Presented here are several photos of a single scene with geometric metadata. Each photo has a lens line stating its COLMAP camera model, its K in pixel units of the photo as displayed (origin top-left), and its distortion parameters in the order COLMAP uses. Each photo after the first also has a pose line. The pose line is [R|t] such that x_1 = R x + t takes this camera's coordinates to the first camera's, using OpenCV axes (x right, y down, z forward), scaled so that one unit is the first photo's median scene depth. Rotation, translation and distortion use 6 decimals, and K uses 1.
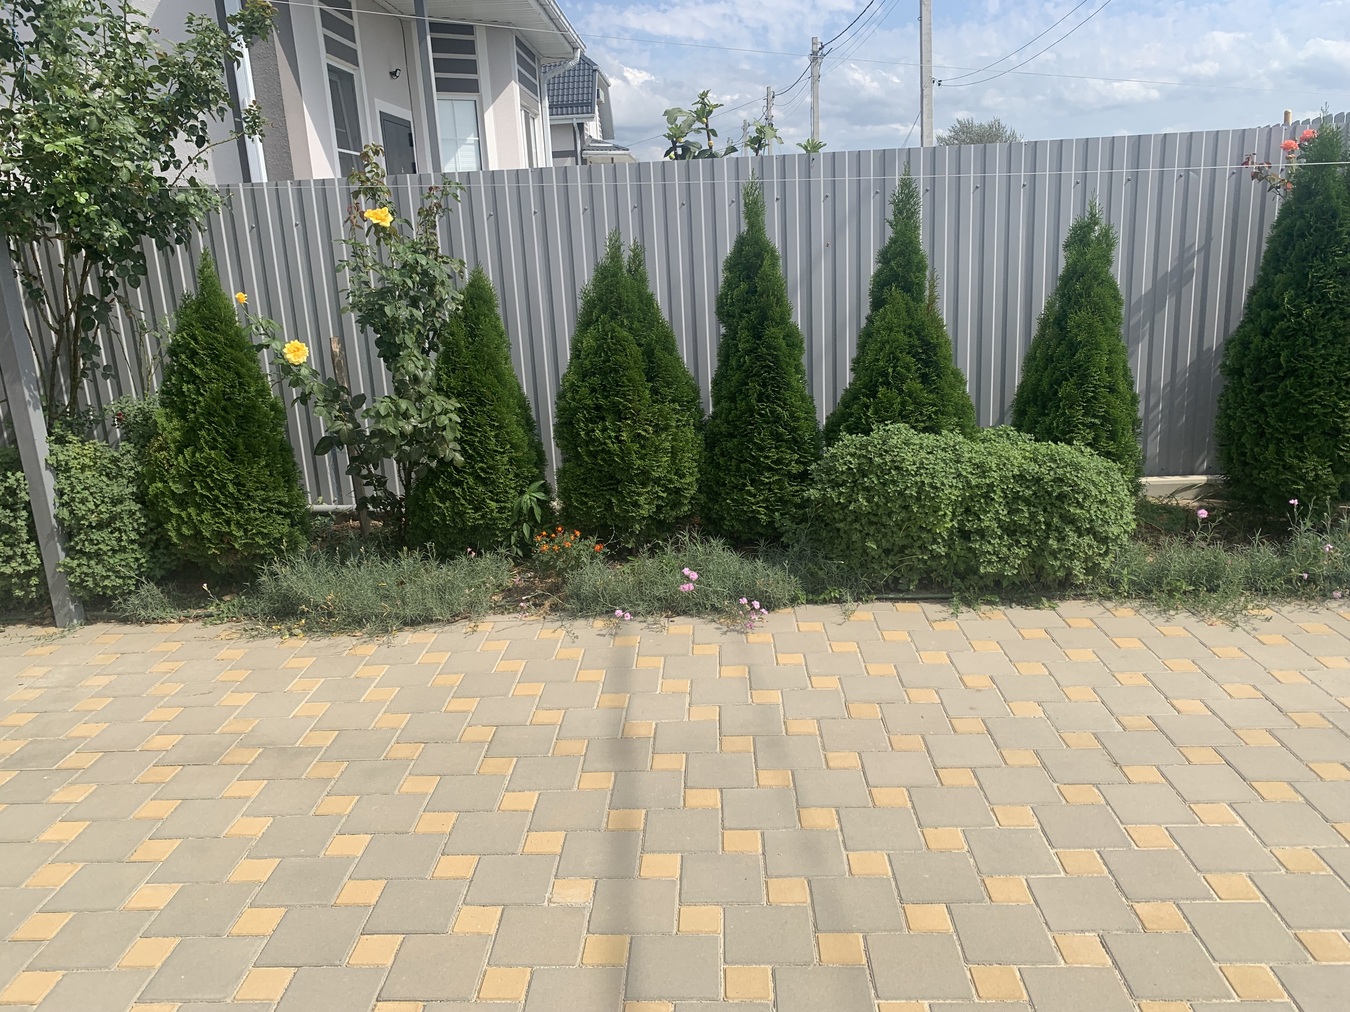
lens RADIAL K [[1021.8, 0, 702.7], [0, 1021.8, 501.3], [0, 0, 1]] dist [0.035988, -0.047921]
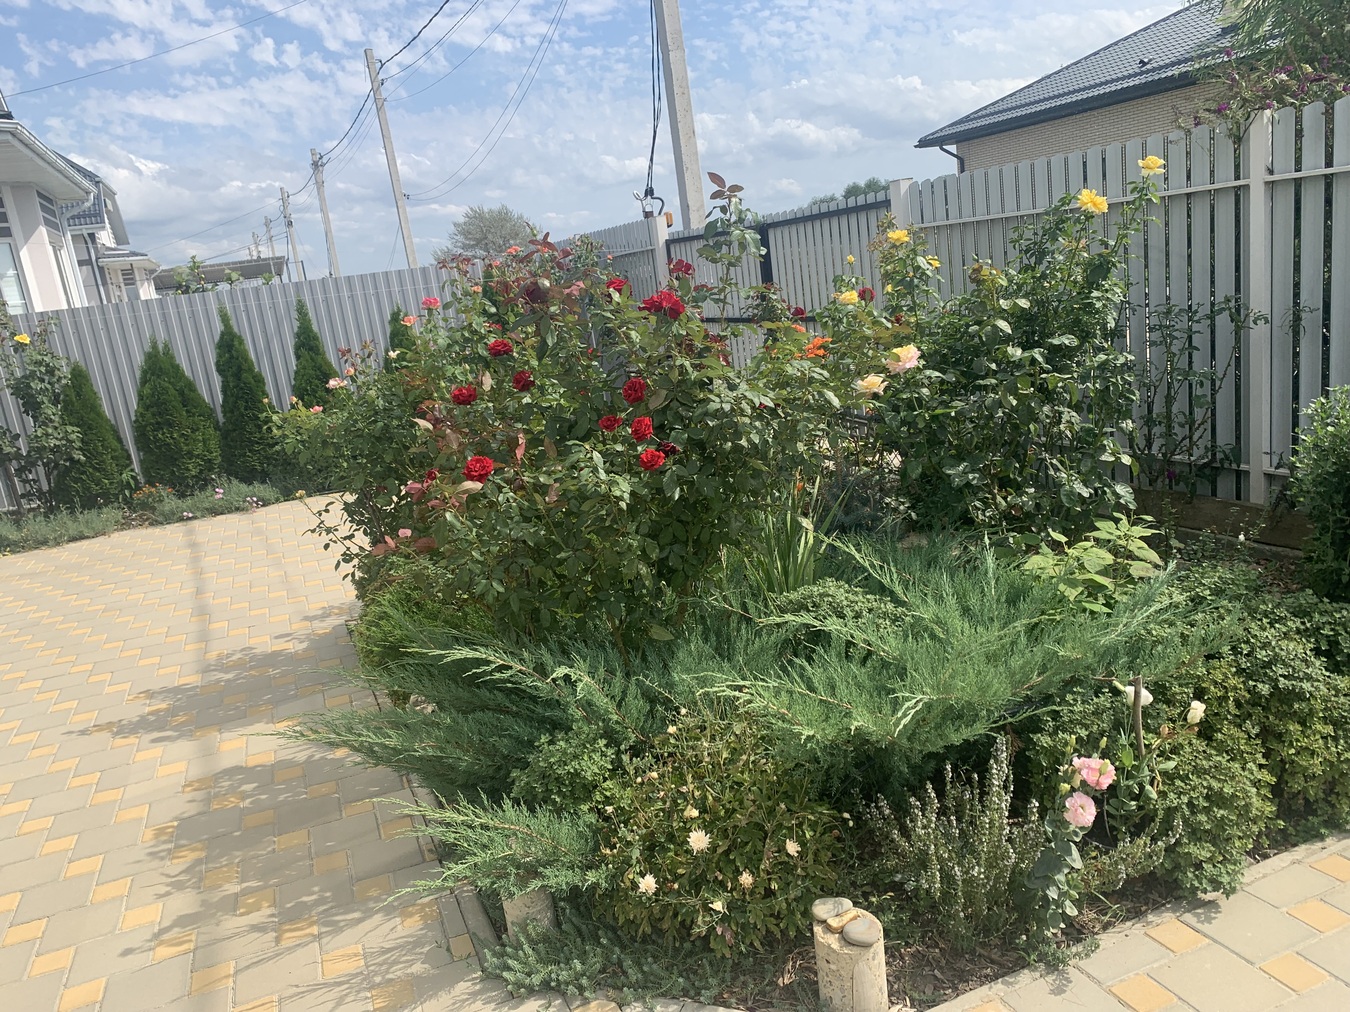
lens RADIAL K [[1021.8, 0, 686.7], [0, 1021.8, 527.8], [0, 0, 1]] dist [0.035988, -0.047921]
pose [[0.922415, -0.158394, 0.352225, 0.107931], [0.172574, 0.984955, -0.009010, 0.301406], [-0.345499, 0.069096, 0.935872, -1.196733]]
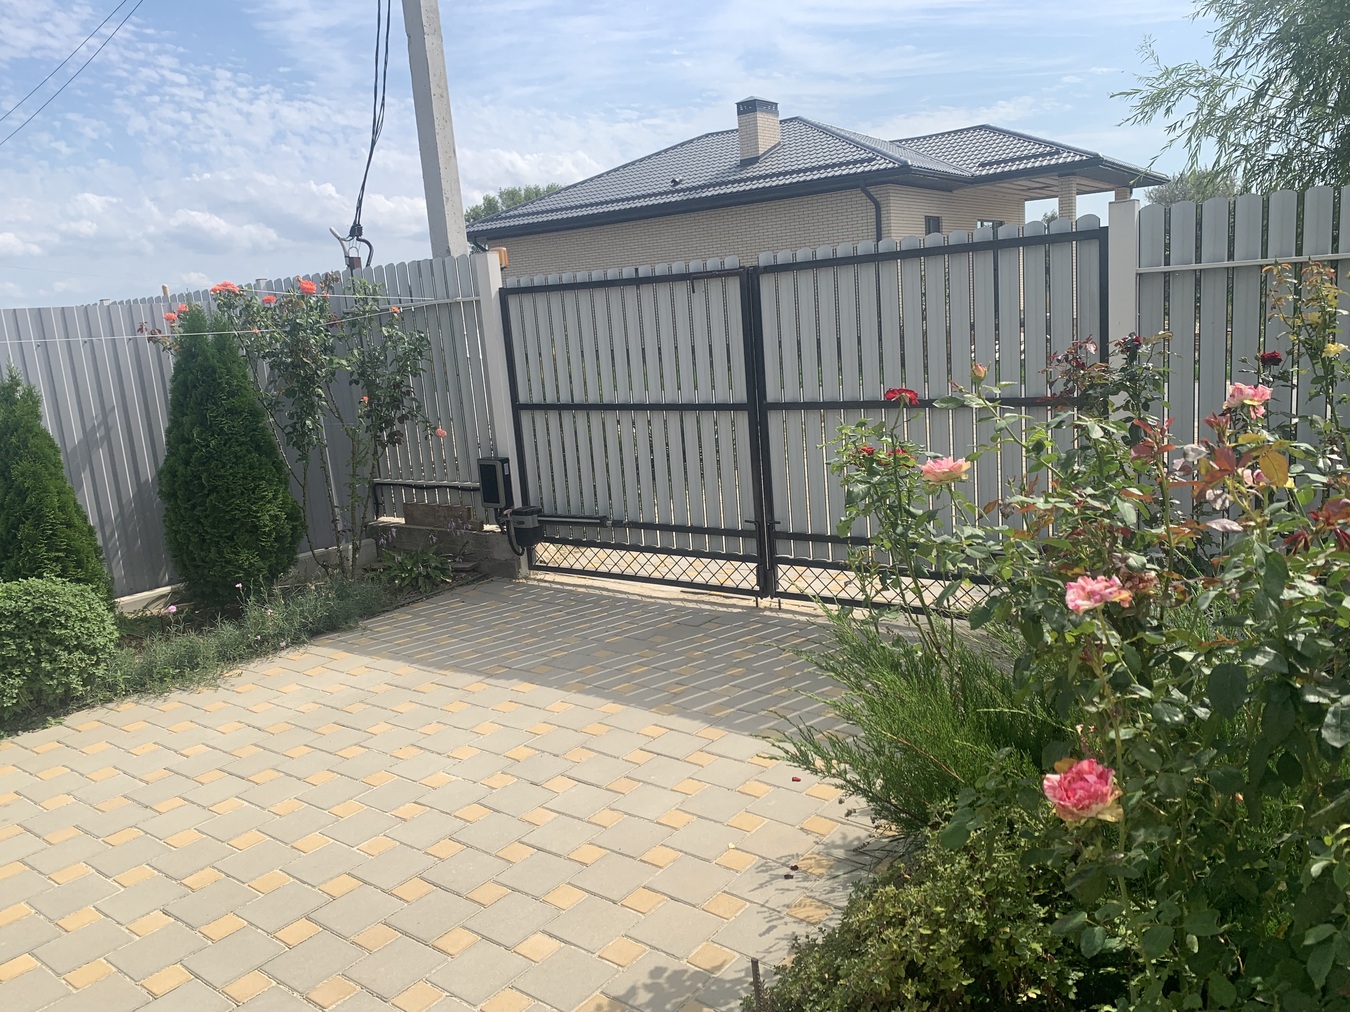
lens RADIAL K [[1021.8, 0, 668.2], [0, 1021.8, 513.6], [0, 0, 1]] dist [0.035988, -0.047921]
pose [[0.600499, -0.146140, 0.786158, -0.098533], [0.245115, 0.969469, -0.007012, 0.051106], [-0.761130, 0.196910, 0.617986, -0.217370]]
